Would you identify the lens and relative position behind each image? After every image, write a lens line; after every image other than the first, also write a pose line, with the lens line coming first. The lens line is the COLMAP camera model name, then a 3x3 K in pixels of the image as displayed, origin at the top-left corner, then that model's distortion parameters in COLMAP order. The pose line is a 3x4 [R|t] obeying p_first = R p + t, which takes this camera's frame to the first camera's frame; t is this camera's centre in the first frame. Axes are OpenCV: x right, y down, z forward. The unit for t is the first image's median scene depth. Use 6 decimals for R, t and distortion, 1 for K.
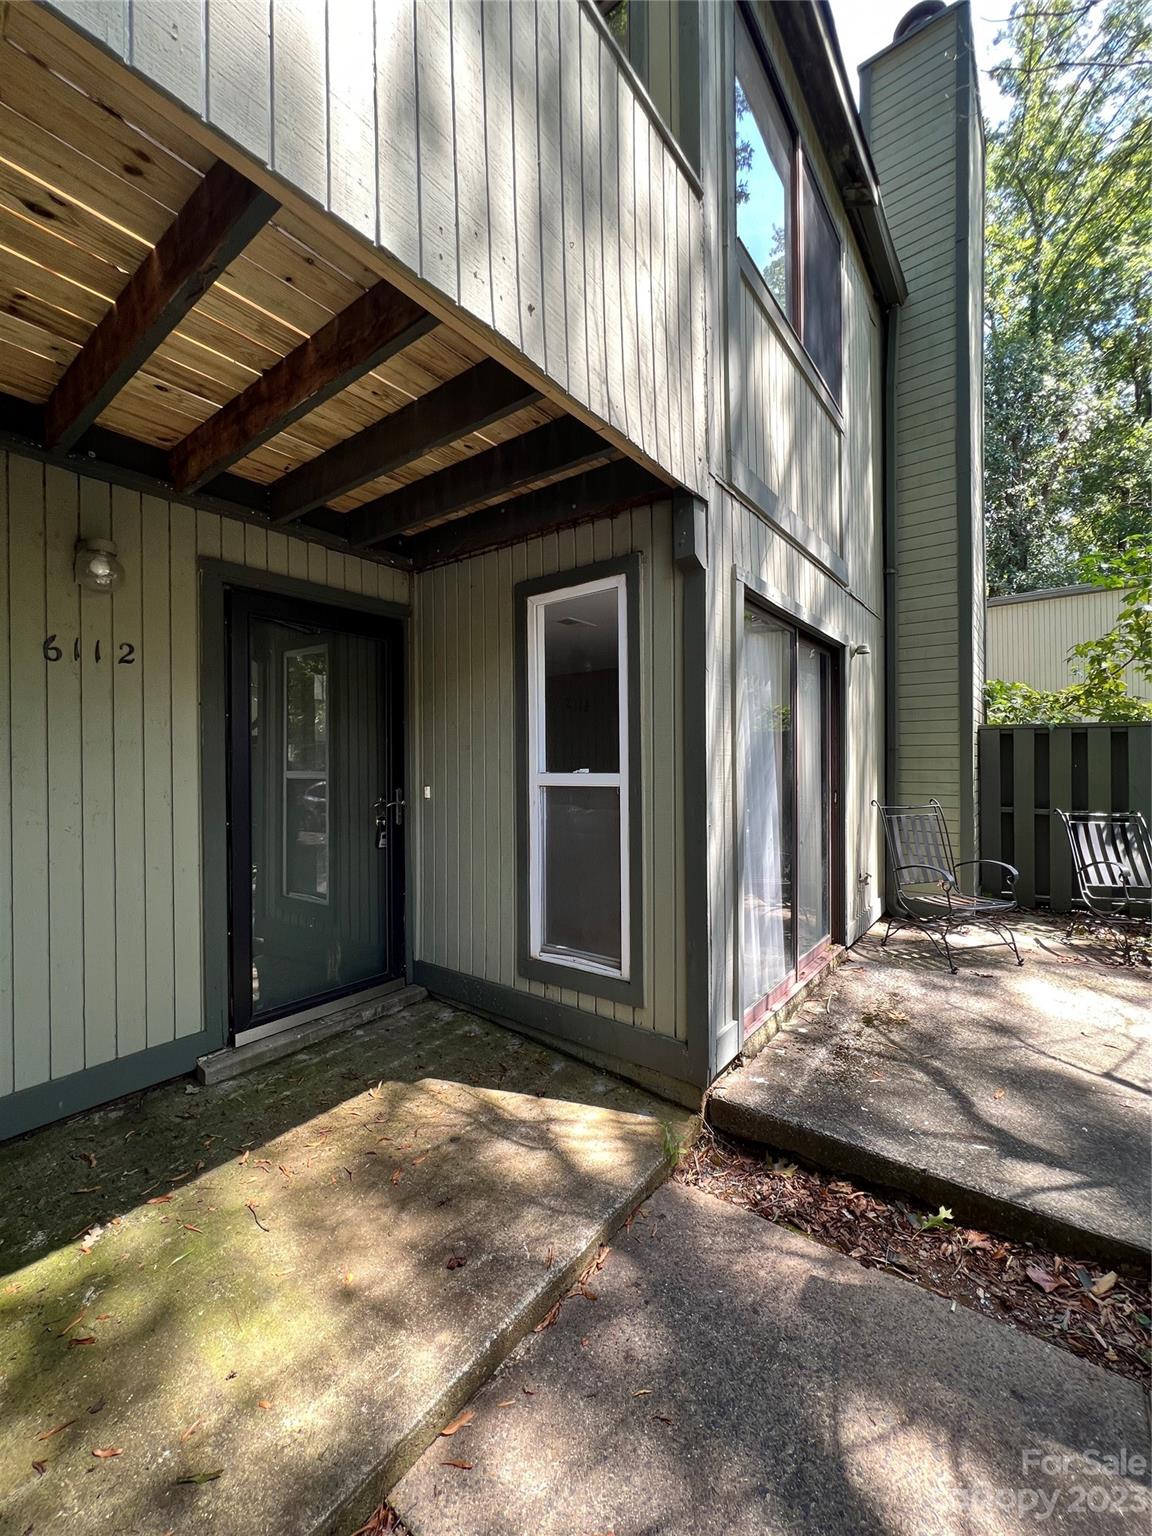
lens RADIAL K [[613.4, 0, 573.0], [0, 613.4, 762.4], [0, 0, 1]] dist [-0.001438, -0.000150]
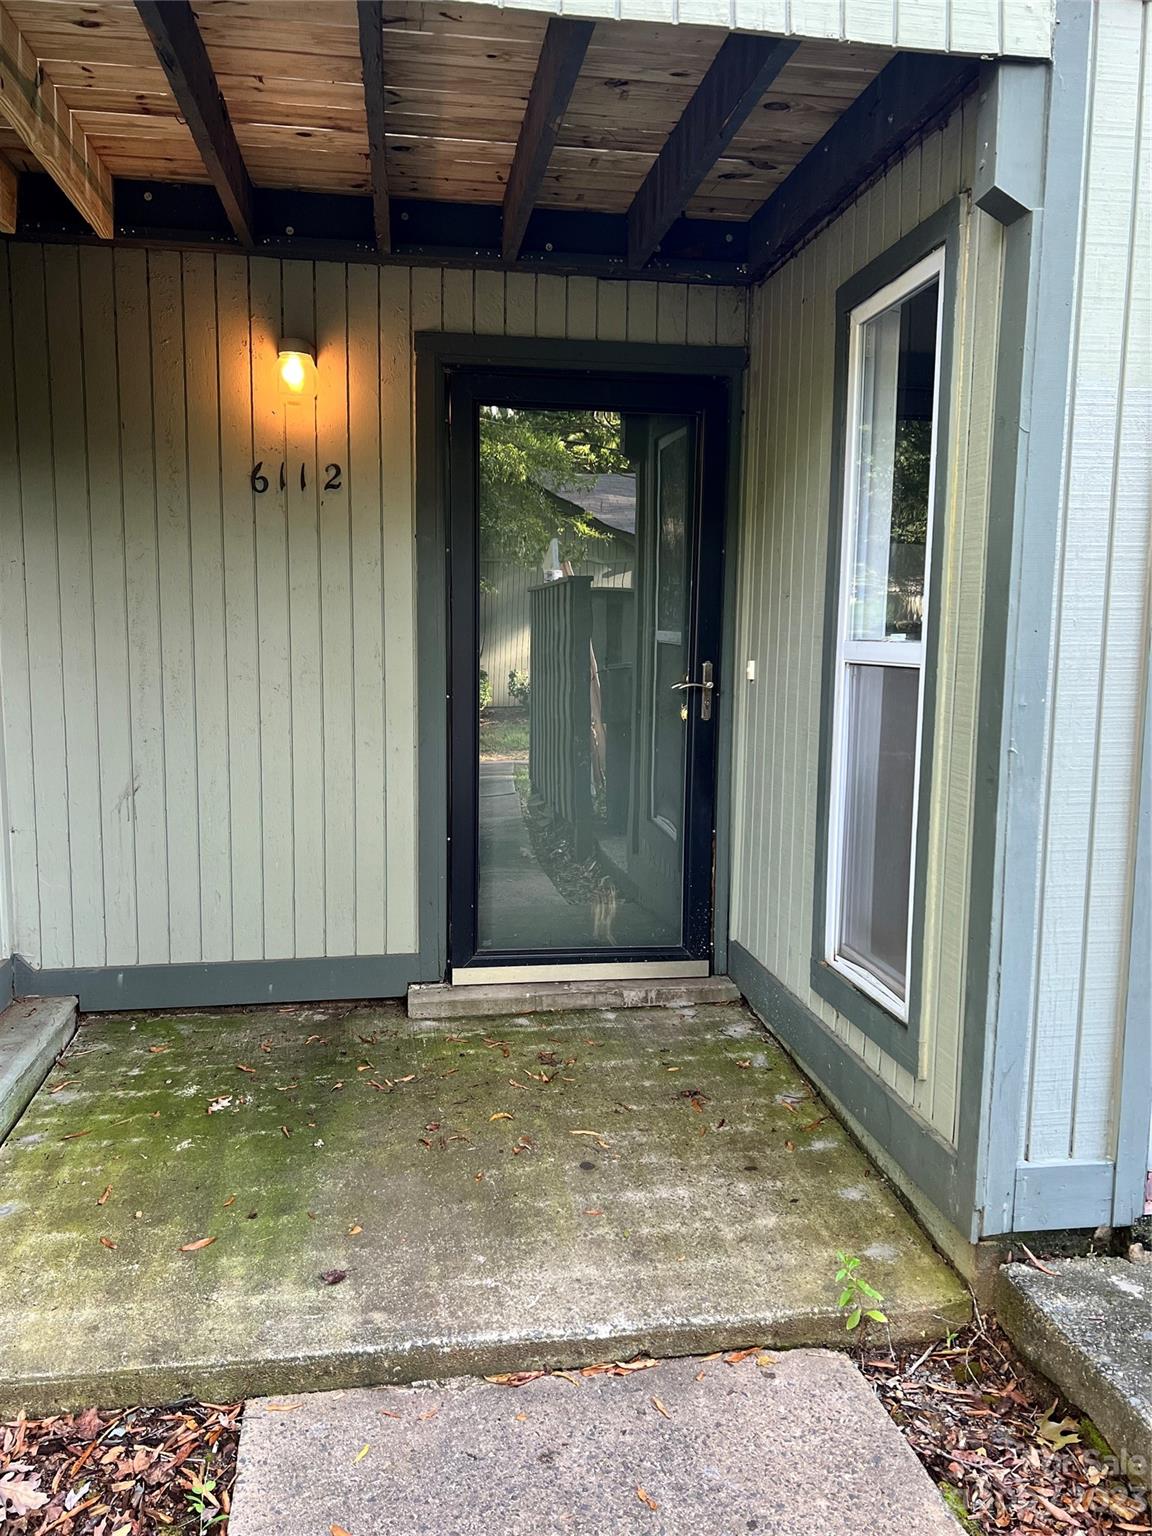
lens RADIAL K [[1197.5, 0, 577.5], [0, 1197.5, 768.2], [0, 0, 1]] dist [0.029561, -0.023890]
pose [[0.720565, 0.099719, -0.686179, 0.523860], [-0.015585, 0.991684, 0.127750, -0.002414], [0.693212, -0.081358, 0.716127, 0.043637]]
